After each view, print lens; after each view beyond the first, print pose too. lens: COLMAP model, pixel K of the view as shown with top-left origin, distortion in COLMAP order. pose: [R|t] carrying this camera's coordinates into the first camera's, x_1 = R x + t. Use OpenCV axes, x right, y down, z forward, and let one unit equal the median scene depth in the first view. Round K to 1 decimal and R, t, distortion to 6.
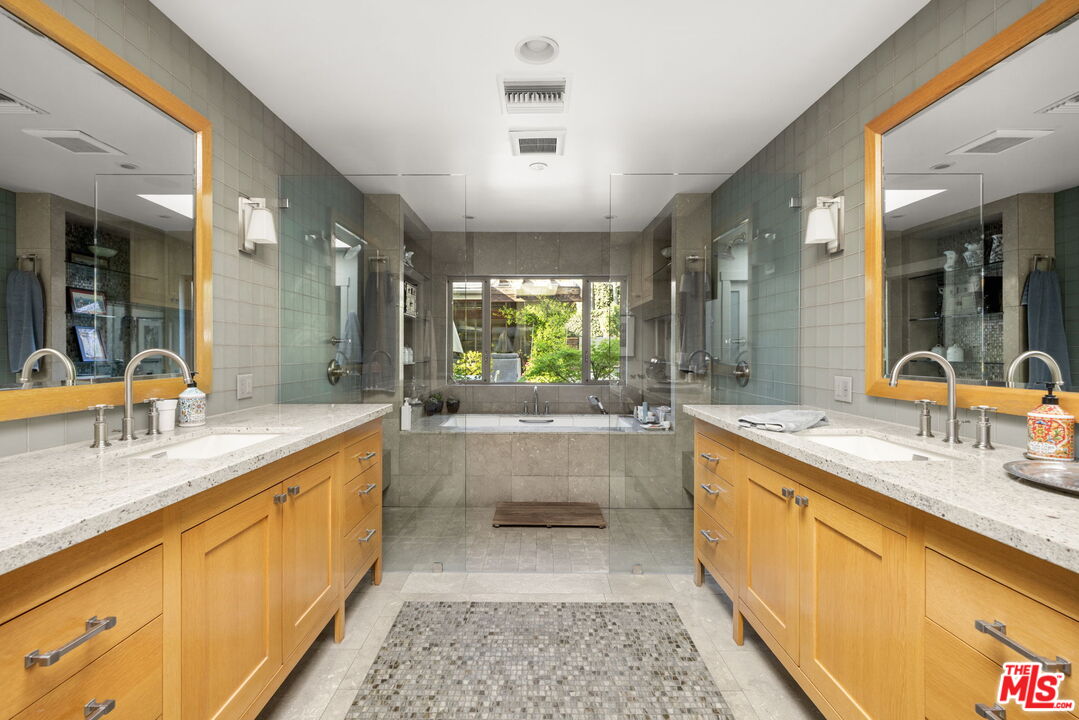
lens RADIAL K [[477.0, 0, 538.5], [0, 477.0, 353.8], [0, 0, 1]] dist [-0.002408, -0.000665]
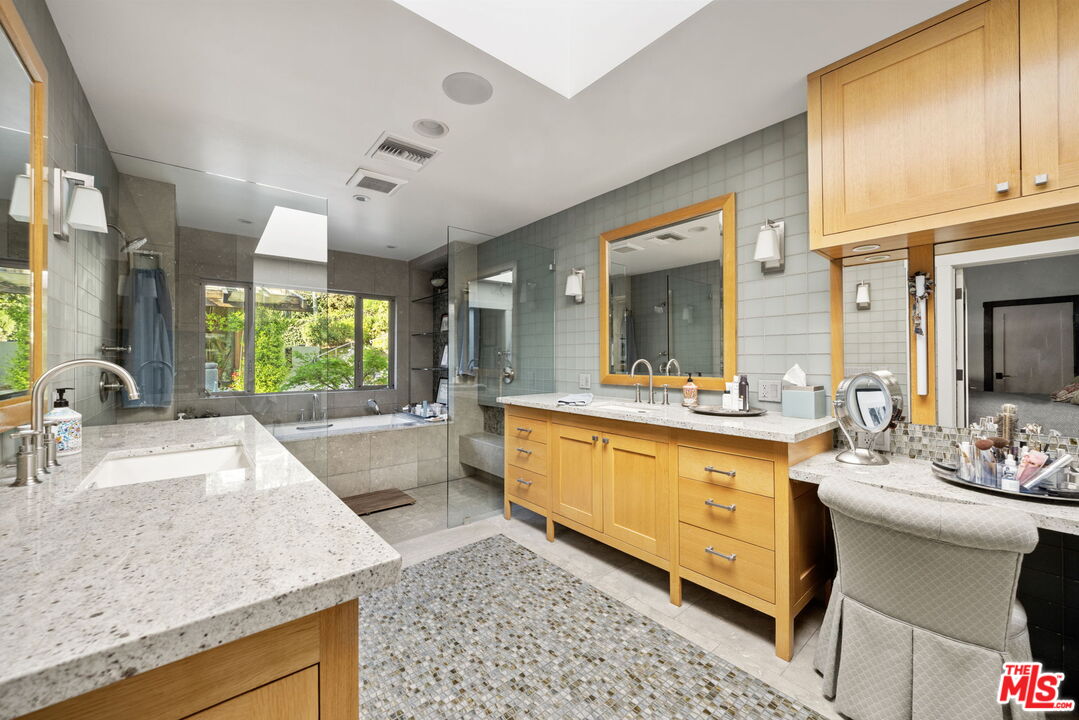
lens RADIAL K [[417.8, 0, 536.7], [0, 417.8, 359.0], [0, 0, 1]] dist [-0.000224, -0.000340]
pose [[0.763346, -0.002191, 0.645986, -0.522589], [0.007146, 0.999962, -0.005053, -0.001504], [-0.645950, 0.008473, 0.763332, -0.049255]]
